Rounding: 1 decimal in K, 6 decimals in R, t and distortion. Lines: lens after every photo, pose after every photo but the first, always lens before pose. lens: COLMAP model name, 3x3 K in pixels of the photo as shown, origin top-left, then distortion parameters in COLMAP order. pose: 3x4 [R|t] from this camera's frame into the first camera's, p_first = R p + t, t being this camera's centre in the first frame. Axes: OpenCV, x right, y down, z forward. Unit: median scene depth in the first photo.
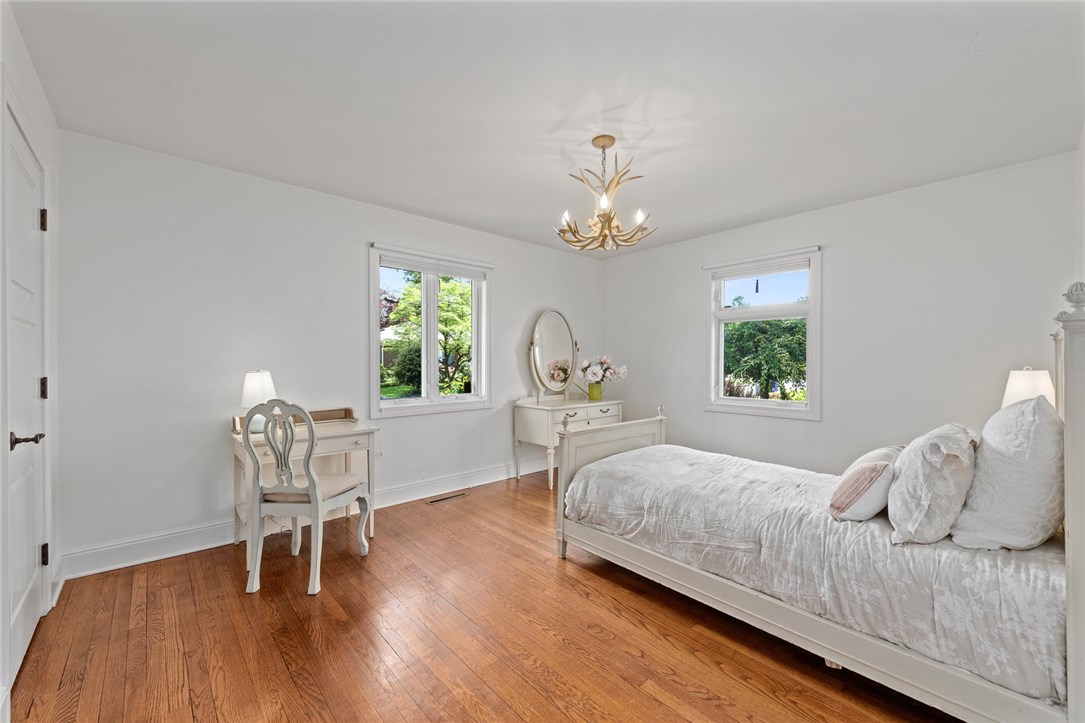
lens RADIAL K [[444.7, 0, 541.8], [0, 444.7, 350.6], [0, 0, 1]] dist [0.008246, -0.000629]
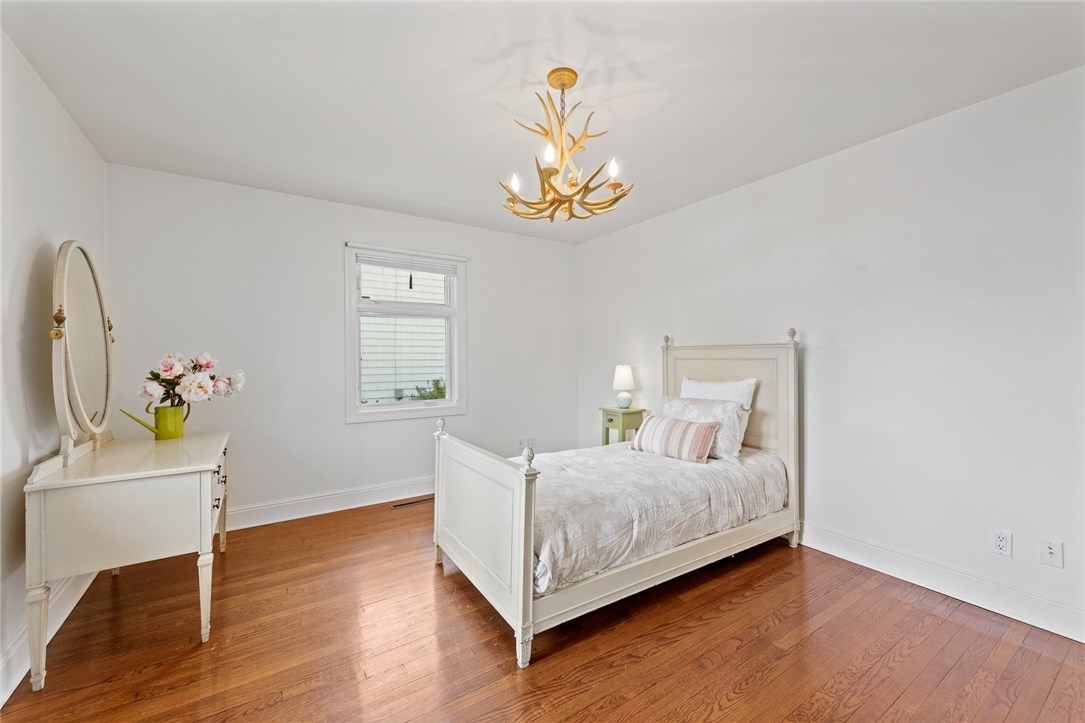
lens RADIAL K [[444.7, 0, 541.8], [0, 444.7, 350.6], [0, 0, 1]] dist [0.008246, -0.000629]
pose [[0.127330, 0.017275, 0.991710, -0.714733], [-0.018030, 0.999723, -0.015100, 0.016960], [-0.991697, -0.015957, 0.127606, 1.062623]]
